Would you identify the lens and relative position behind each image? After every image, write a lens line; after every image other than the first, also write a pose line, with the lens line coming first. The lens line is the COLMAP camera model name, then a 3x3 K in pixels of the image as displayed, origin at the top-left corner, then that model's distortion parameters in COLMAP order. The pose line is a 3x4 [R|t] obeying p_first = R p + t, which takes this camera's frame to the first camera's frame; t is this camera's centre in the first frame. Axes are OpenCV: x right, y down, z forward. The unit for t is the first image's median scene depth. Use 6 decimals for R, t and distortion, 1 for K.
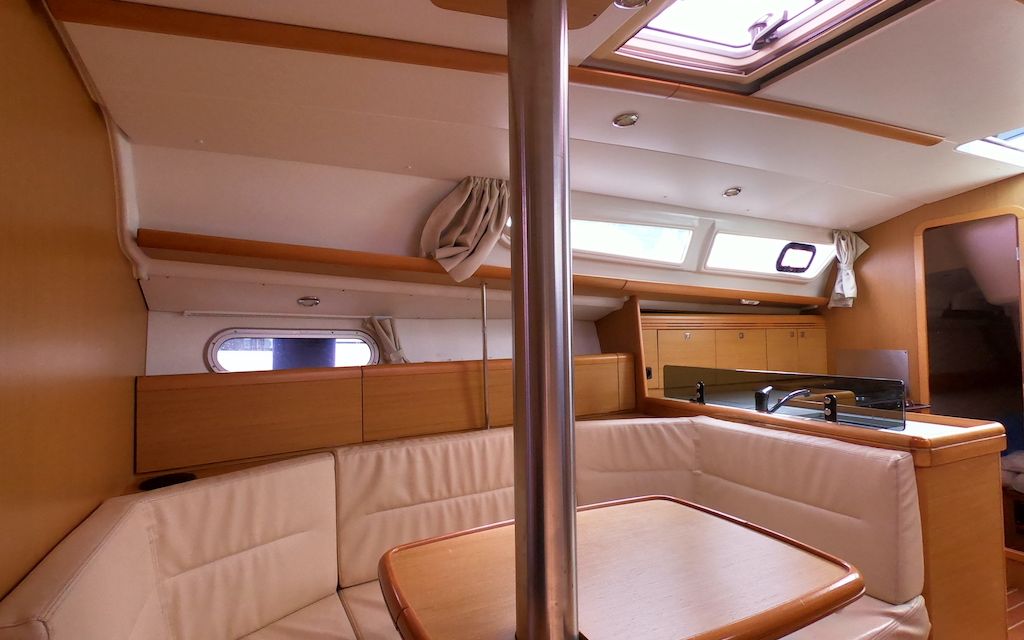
lens RADIAL K [[523.4, 0, 537.1], [0, 523.4, 309.0], [0, 0, 1]] dist [0.004676, 0.001096]
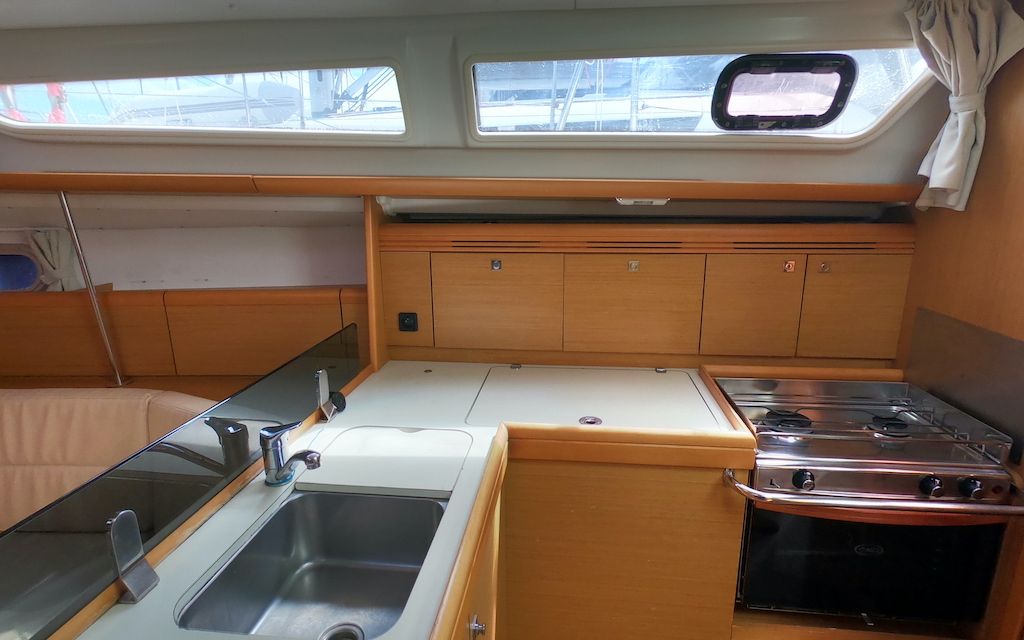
lens RADIAL K [[534.4, 0, 512.0], [0, 534.4, 320.0], [0, 0, 1]] dist [-0.026560, -0.000164]
pose [[0.835253, 0.138394, -0.532165, 0.576812], [0.024460, 0.957499, 0.287397, -0.051601], [0.549322, -0.253066, 0.796369, 0.508850]]
